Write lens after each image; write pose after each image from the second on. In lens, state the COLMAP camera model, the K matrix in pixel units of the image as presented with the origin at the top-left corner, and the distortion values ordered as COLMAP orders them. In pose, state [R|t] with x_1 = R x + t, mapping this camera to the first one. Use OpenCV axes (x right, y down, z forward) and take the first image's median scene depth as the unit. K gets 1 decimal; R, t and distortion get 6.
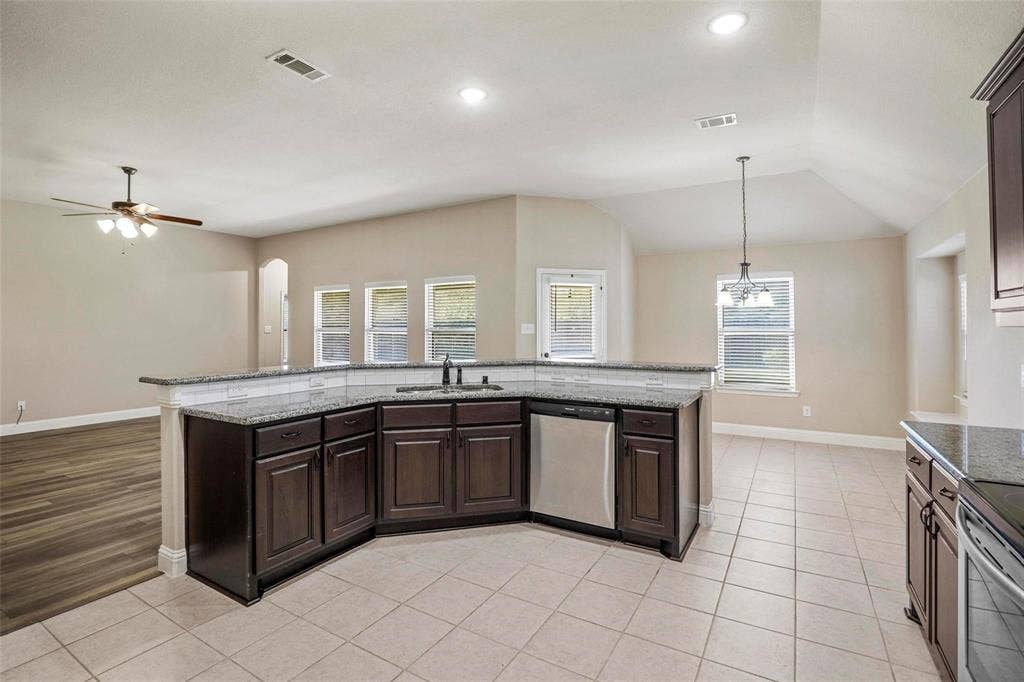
lens RADIAL K [[478.6, 0, 513.7], [0, 478.6, 320.6], [0, 0, 1]] dist [-0.002735, -0.000199]
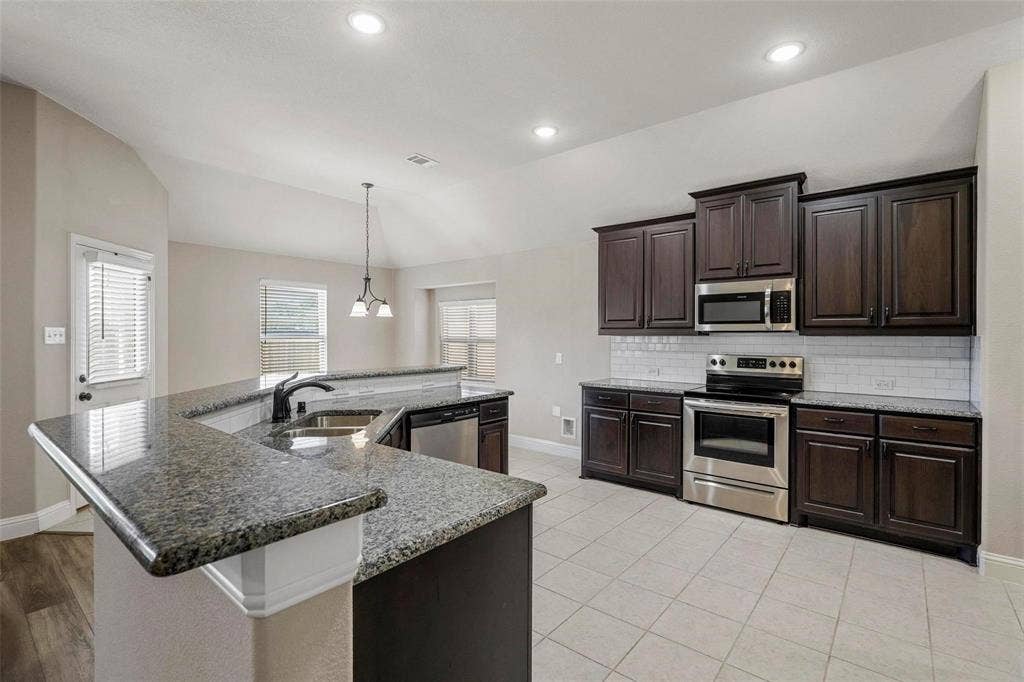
lens RADIAL K [[472.9, 0, 512.0], [0, 472.9, 341.0], [0, 0, 1]] dist [-0.001639, -0.000361]
pose [[0.161985, -0.010748, 0.986735, -0.575102], [-0.017838, 0.999745, 0.013818, 0.008327], [-0.986632, -0.019840, 0.161752, 0.474419]]
